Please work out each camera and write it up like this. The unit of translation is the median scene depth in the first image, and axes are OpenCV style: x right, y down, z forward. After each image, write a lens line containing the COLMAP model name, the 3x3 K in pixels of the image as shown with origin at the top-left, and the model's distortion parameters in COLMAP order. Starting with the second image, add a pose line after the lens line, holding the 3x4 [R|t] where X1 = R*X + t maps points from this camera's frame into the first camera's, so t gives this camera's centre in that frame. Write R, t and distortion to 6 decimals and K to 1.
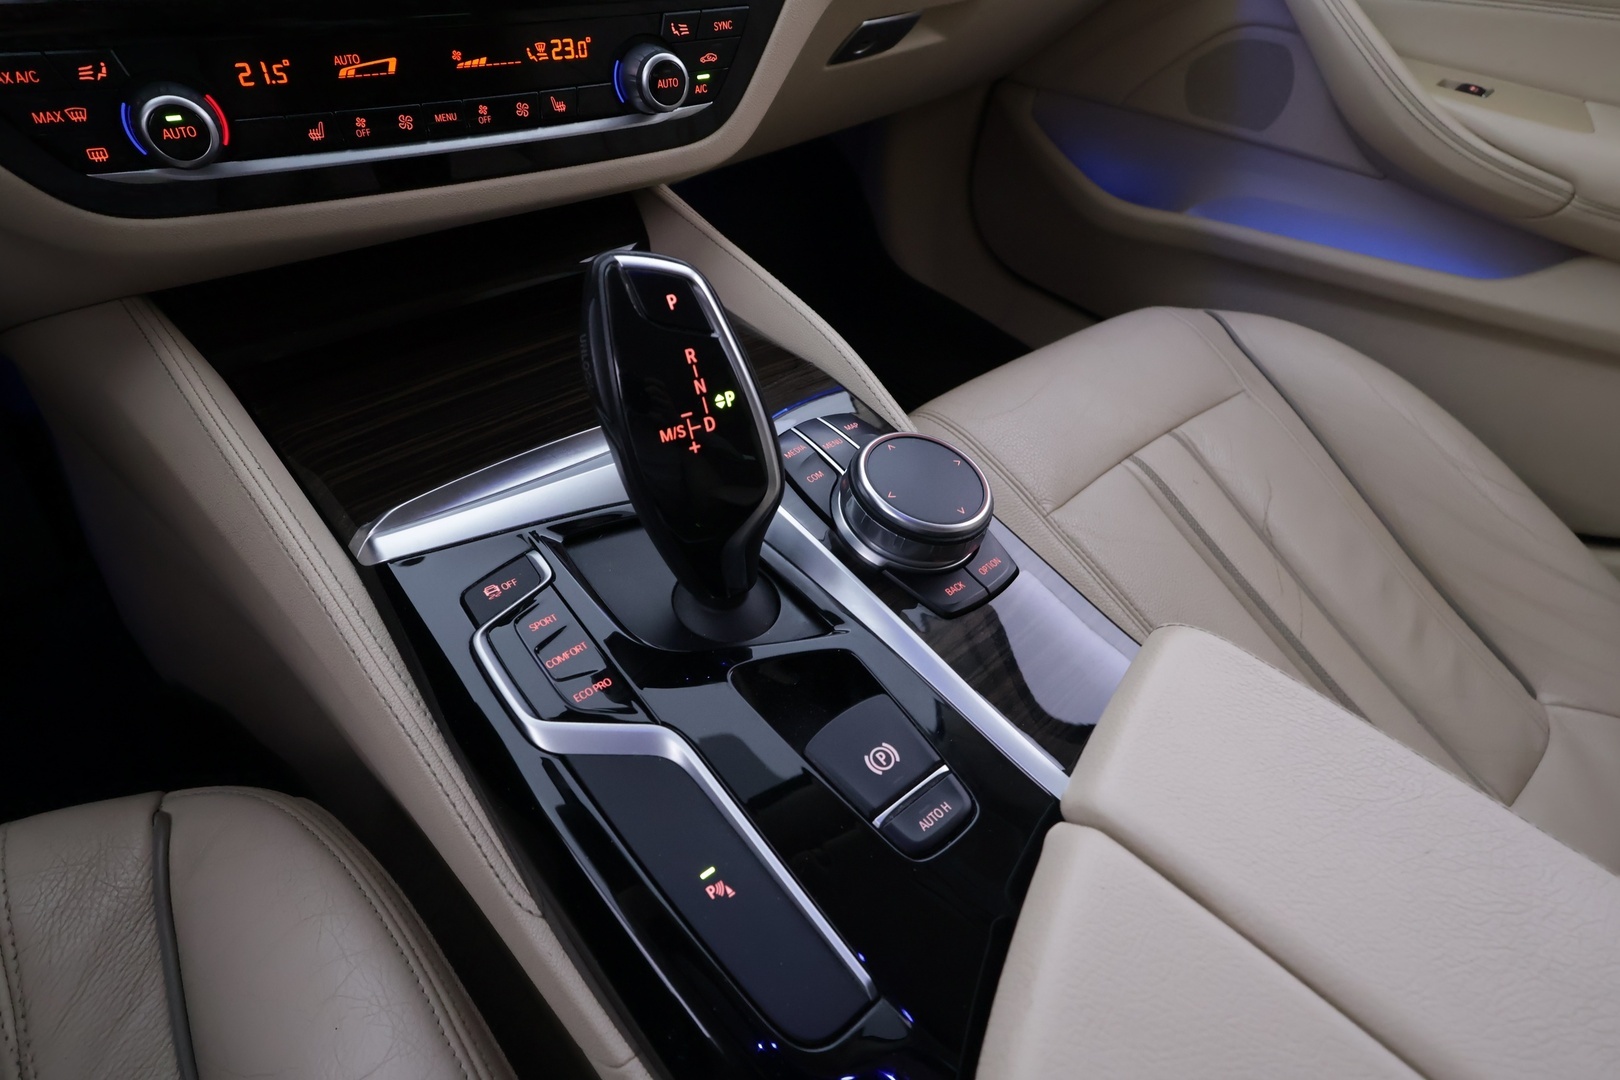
lens RADIAL K [[864.8, 0, 808.3], [0, 864.8, 545.6], [0, 0, 1]] dist [-0.000582, 0.002502]
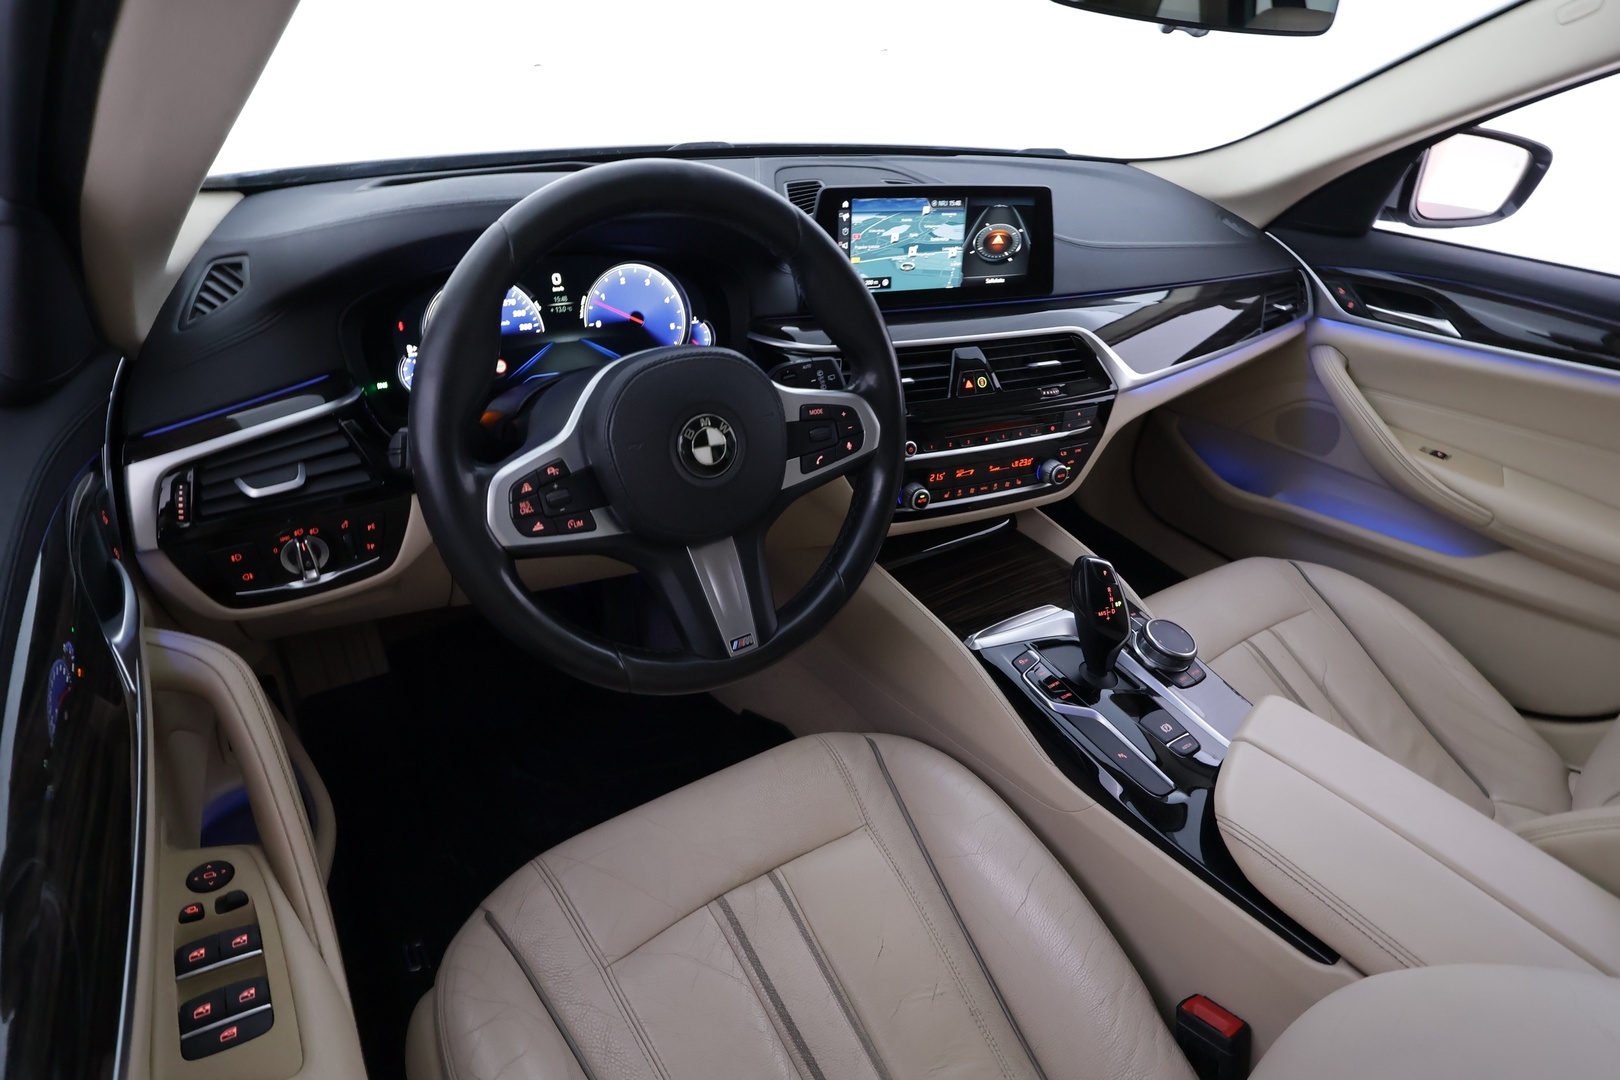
lens RADIAL K [[868.3, 0, 810.0], [0, 868.3, 540.0], [0, 0, 1]] dist [-0.001559, -0.000404]
pose [[0.992503, 0.071032, -0.099464, -0.679432], [-0.089562, 0.976428, -0.196384, 0.241797], [0.083170, 0.203820, 0.975469, -1.652111]]
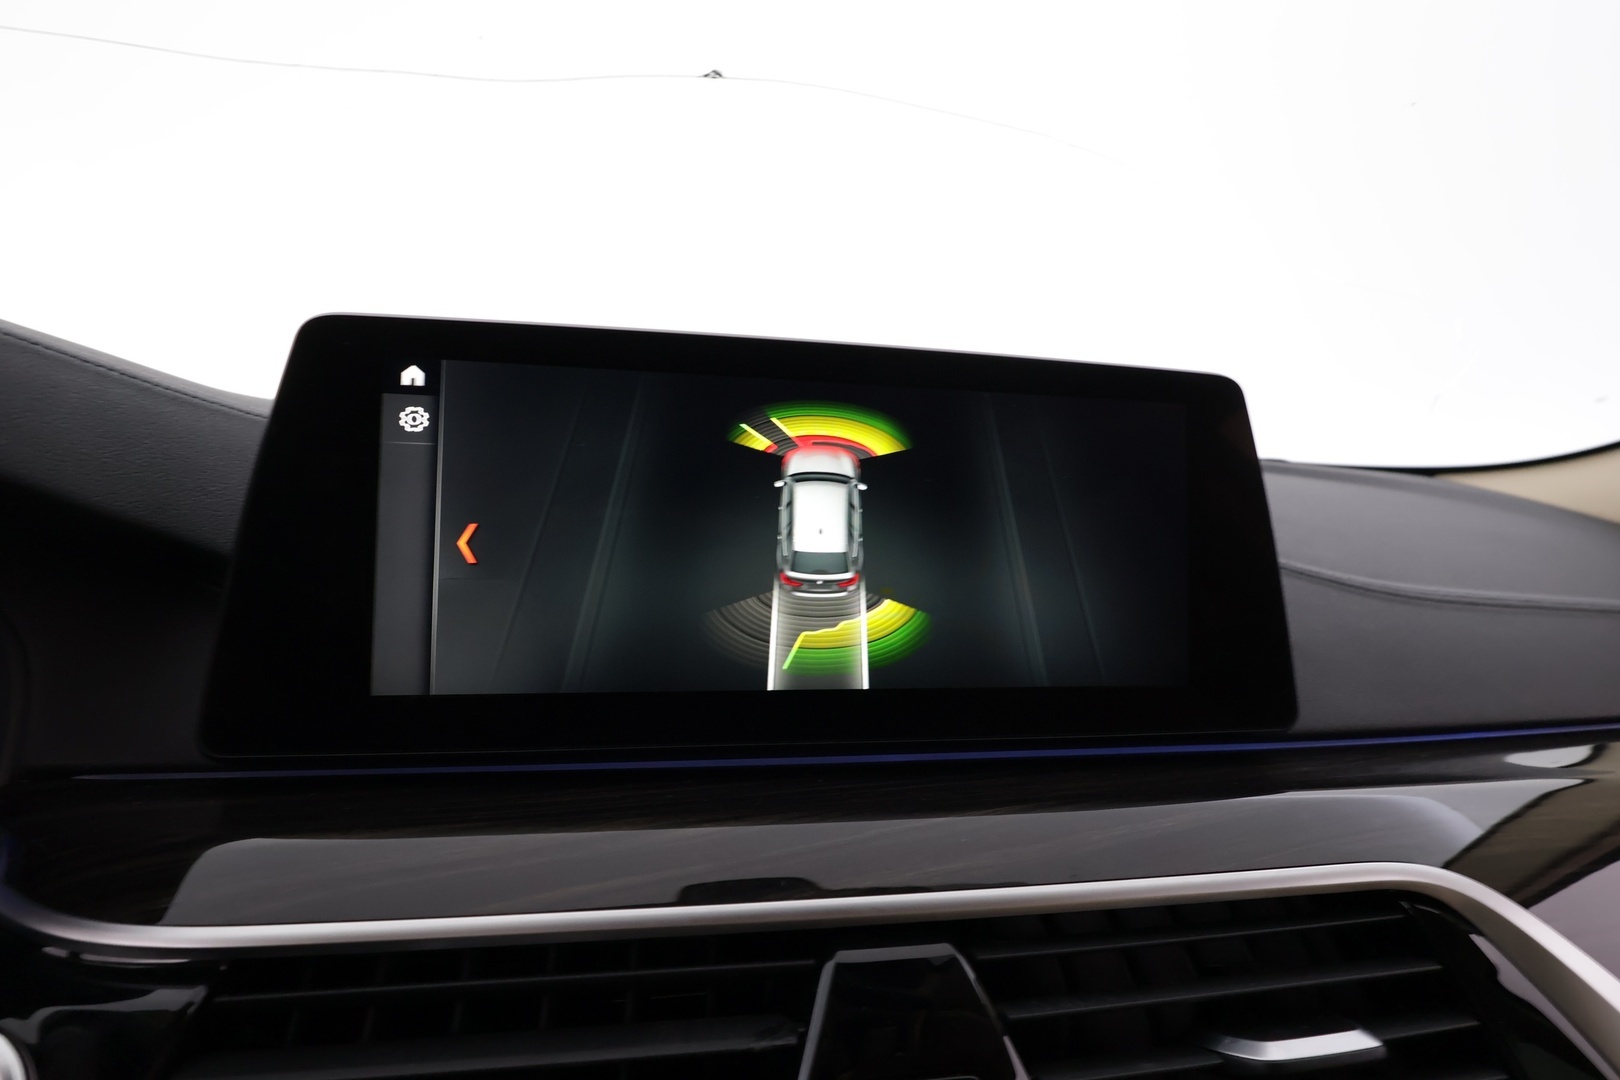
lens RADIAL K [[860.0, 0, 815.5], [0, 860.0, 542.7], [0, 0, 1]] dist [-0.000470, 0.000533]
pose [[0.930076, 0.012644, -0.367148, -0.351865], [-0.235716, 0.787094, -0.570019, -0.761944], [0.281773, 0.616704, 0.735038, 0.226876]]
